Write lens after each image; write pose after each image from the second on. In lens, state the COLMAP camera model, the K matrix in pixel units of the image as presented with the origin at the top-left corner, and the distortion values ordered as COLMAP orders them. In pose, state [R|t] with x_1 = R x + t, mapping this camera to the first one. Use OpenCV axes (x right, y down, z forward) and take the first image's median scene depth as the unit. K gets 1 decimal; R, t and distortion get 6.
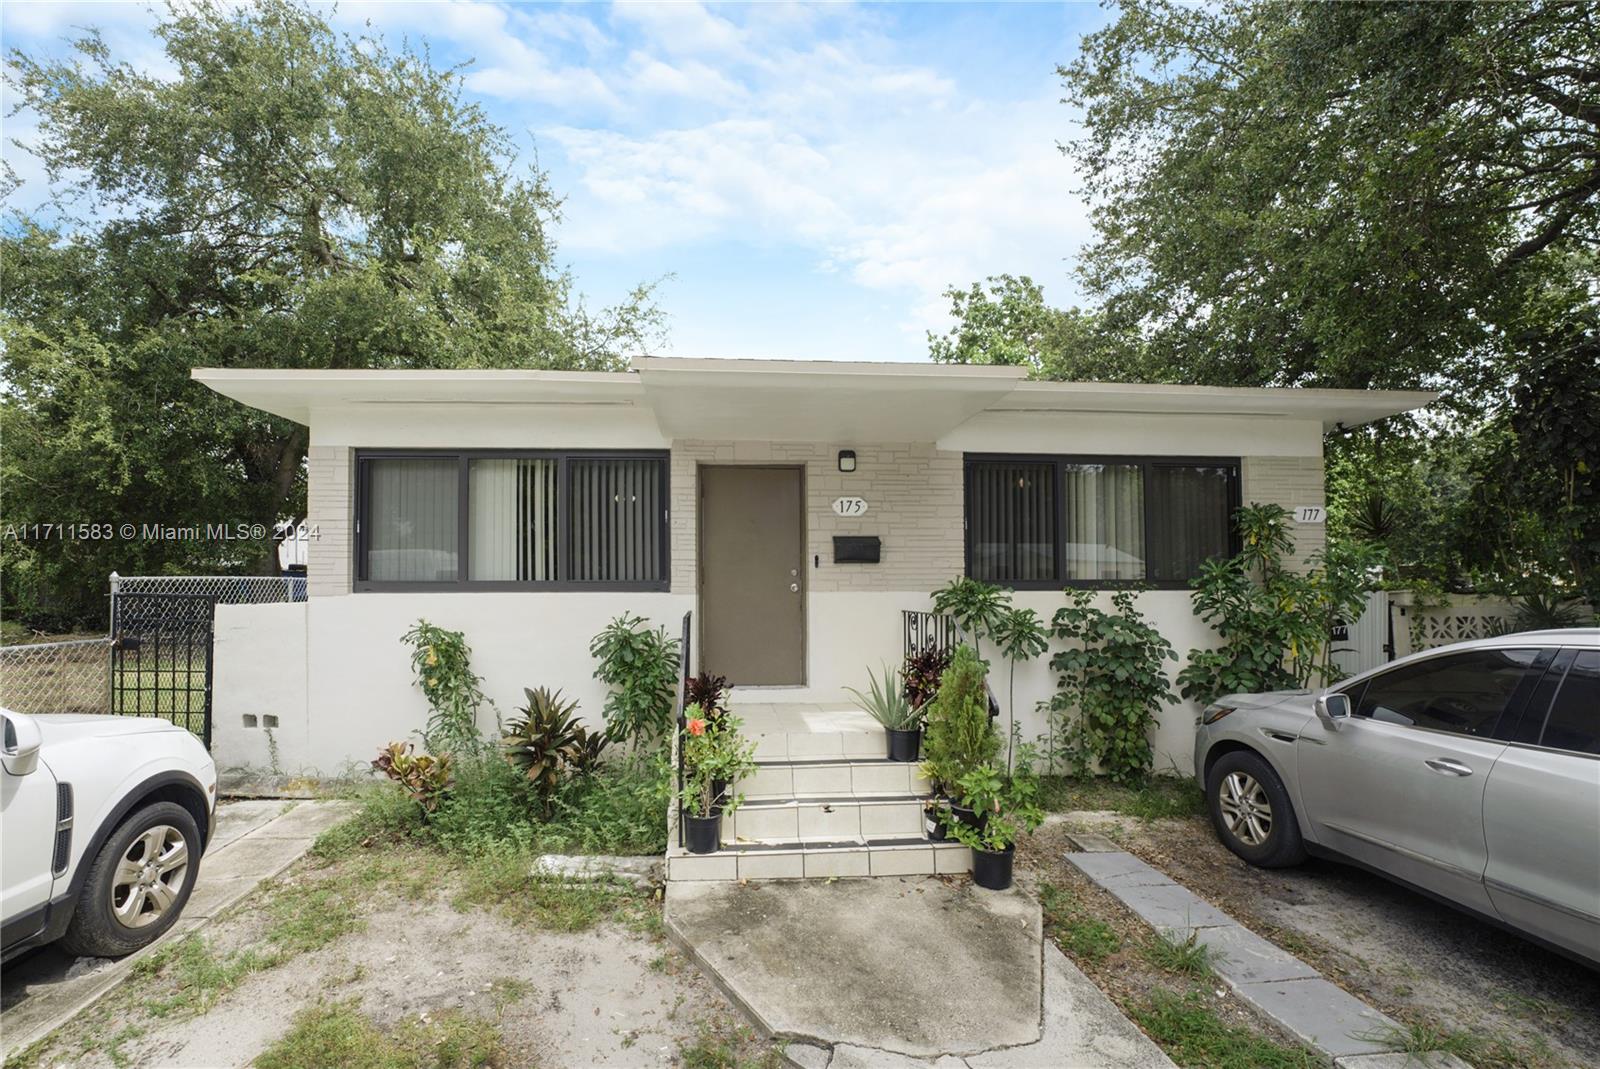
lens RADIAL K [[687.3, 0, 823.8], [0, 687.3, 540.3], [0, 0, 1]] dist [-0.025555, 0.000048]
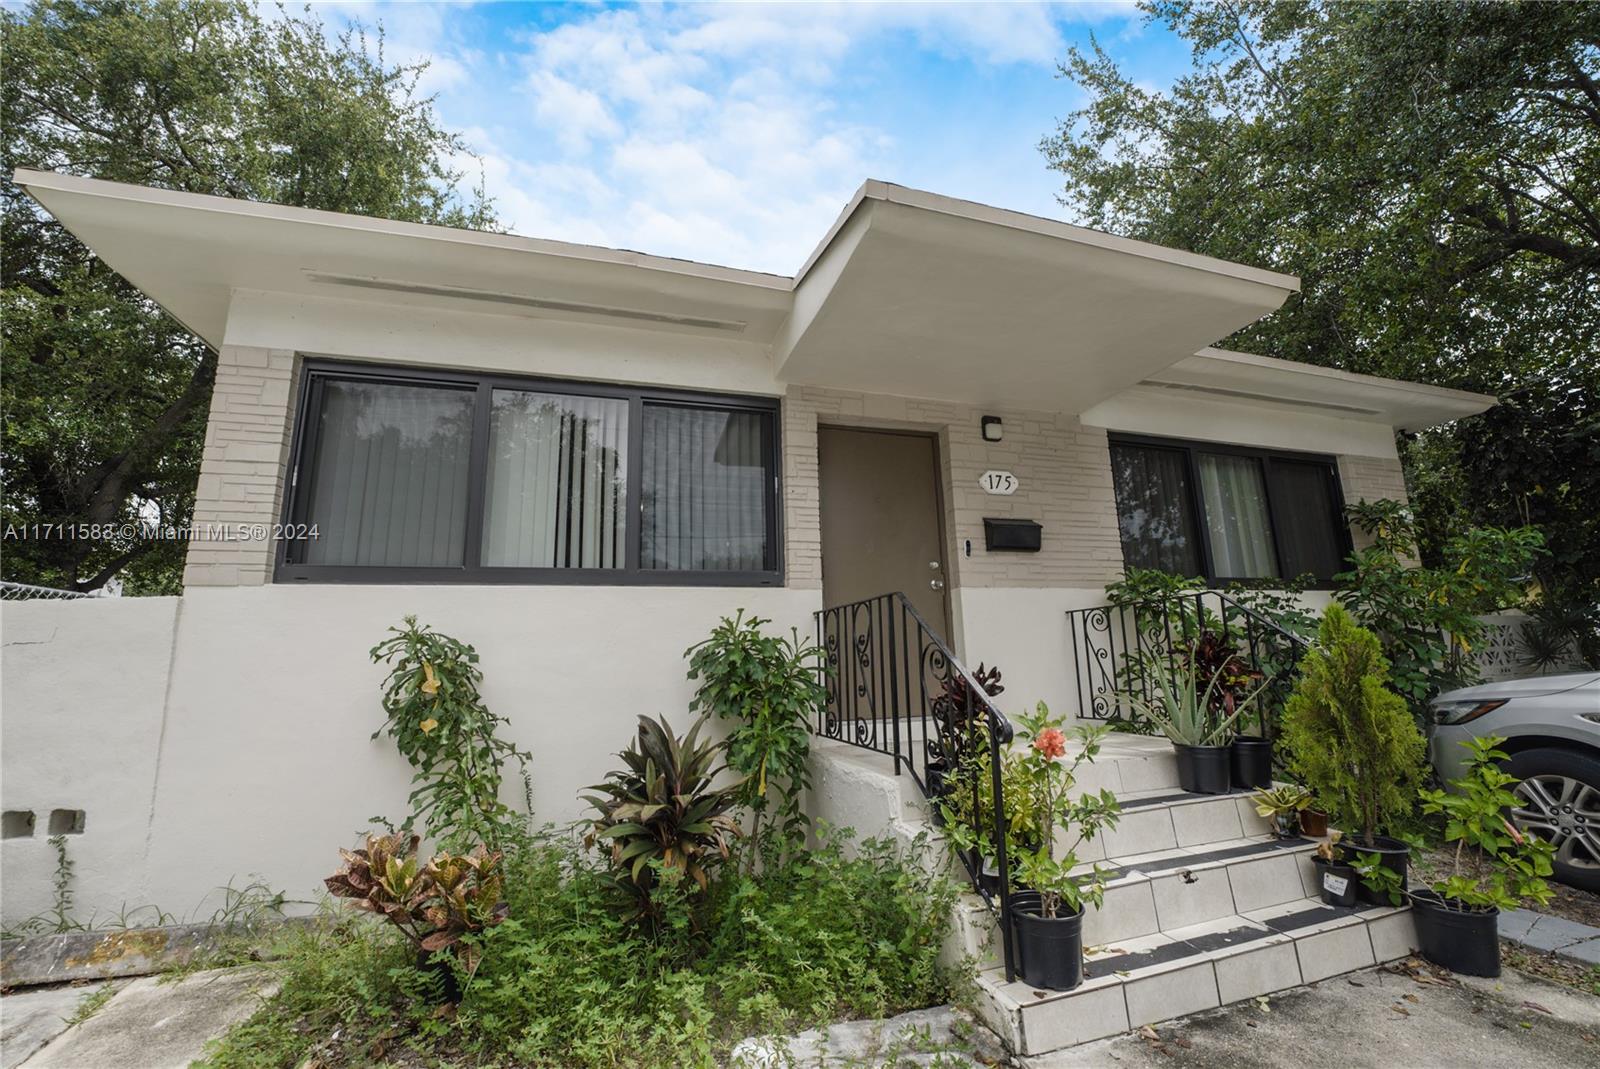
lens RADIAL K [[612.2, 0, 800.0], [0, 612.2, 534.5], [0, 0, 1]] dist [-0.031658, 0.005789]
pose [[0.975329, 0.020072, 0.219841, -0.362730], [0.016660, 0.986325, -0.163967, 0.130618], [-0.220126, 0.163584, 0.961657, 0.389521]]
